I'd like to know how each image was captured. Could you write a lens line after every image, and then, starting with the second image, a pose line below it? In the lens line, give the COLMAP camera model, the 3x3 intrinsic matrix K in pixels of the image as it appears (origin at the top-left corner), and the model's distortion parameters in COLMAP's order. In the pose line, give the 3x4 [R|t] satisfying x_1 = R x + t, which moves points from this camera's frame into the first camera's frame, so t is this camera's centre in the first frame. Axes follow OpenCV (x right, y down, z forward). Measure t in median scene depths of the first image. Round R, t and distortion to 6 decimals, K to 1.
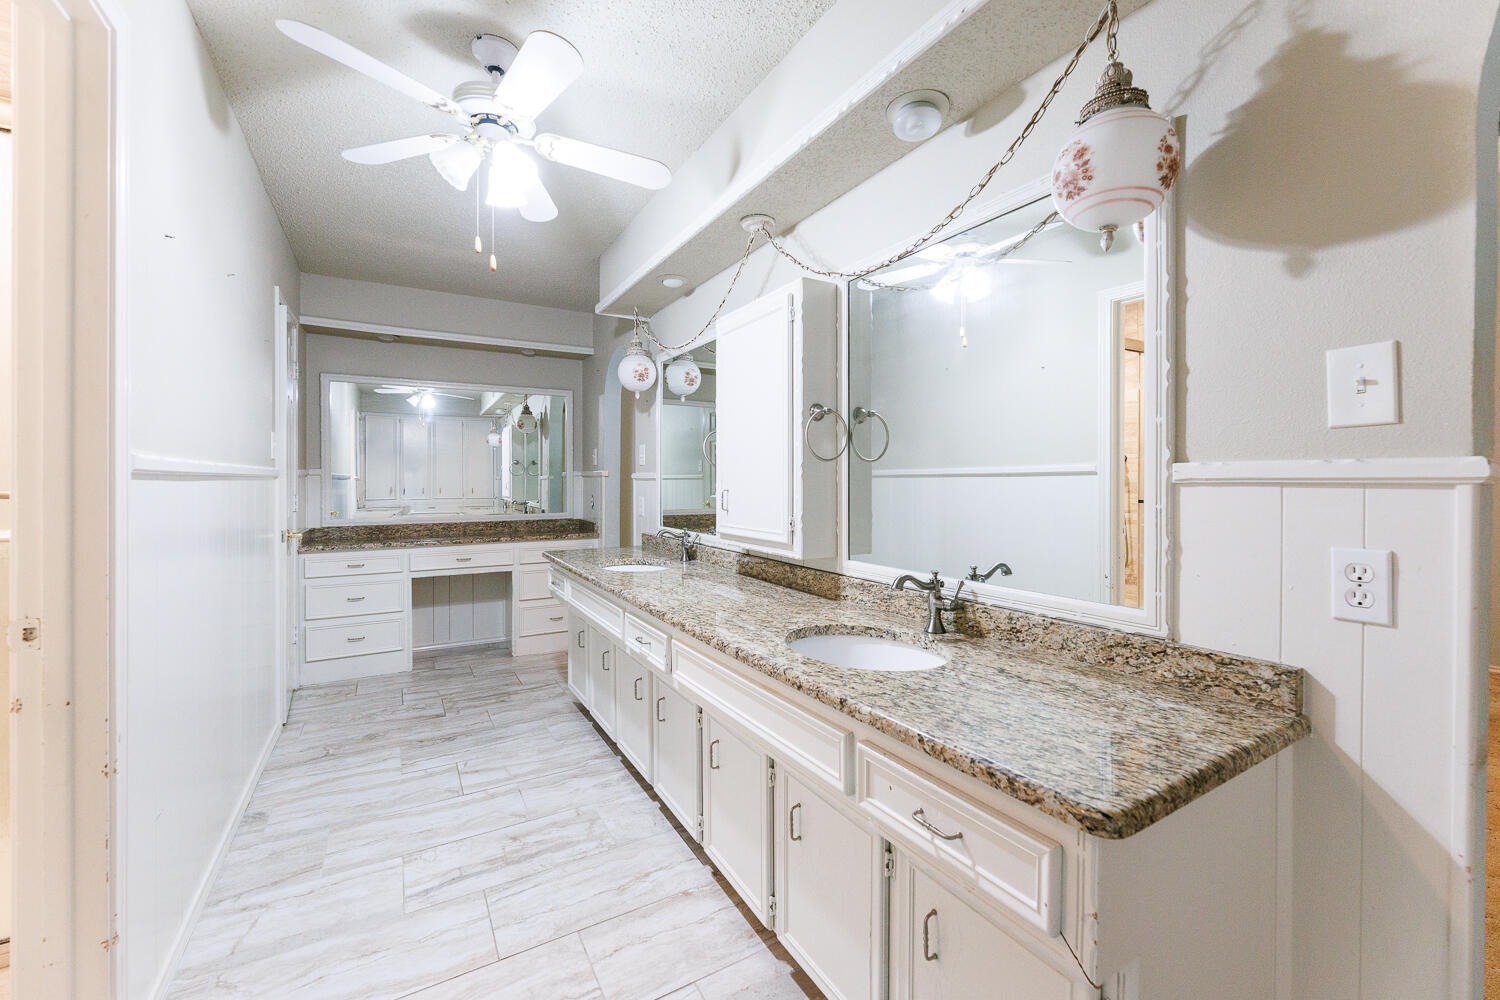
lens RADIAL K [[601.8, 0, 756.9], [0, 601.8, 479.2], [0, 0, 1]] dist [-0.000087, 0.000022]
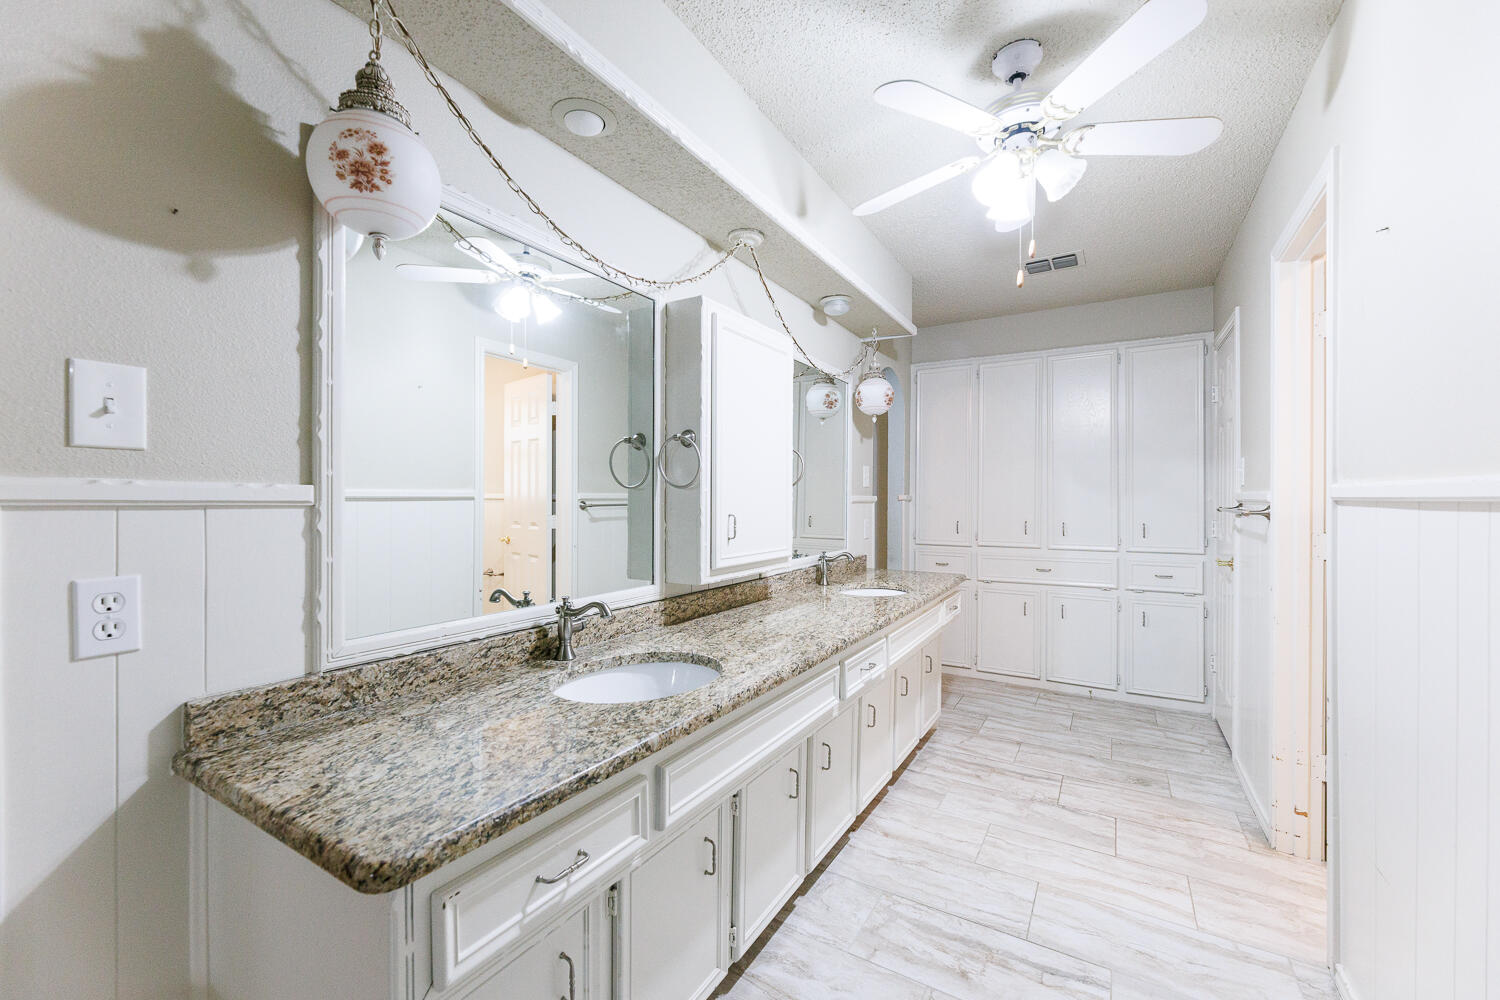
lens RADIAL K [[601.8, 0, 751.7], [0, 601.8, 502.8], [0, 0, 1]] dist [-0.000087, 0.000022]
pose [[-0.461795, -0.003641, 0.886979, -0.866995], [0.000577, 0.999990, 0.004406, -0.002629], [-0.886986, 0.002546, -0.461789, 1.446903]]
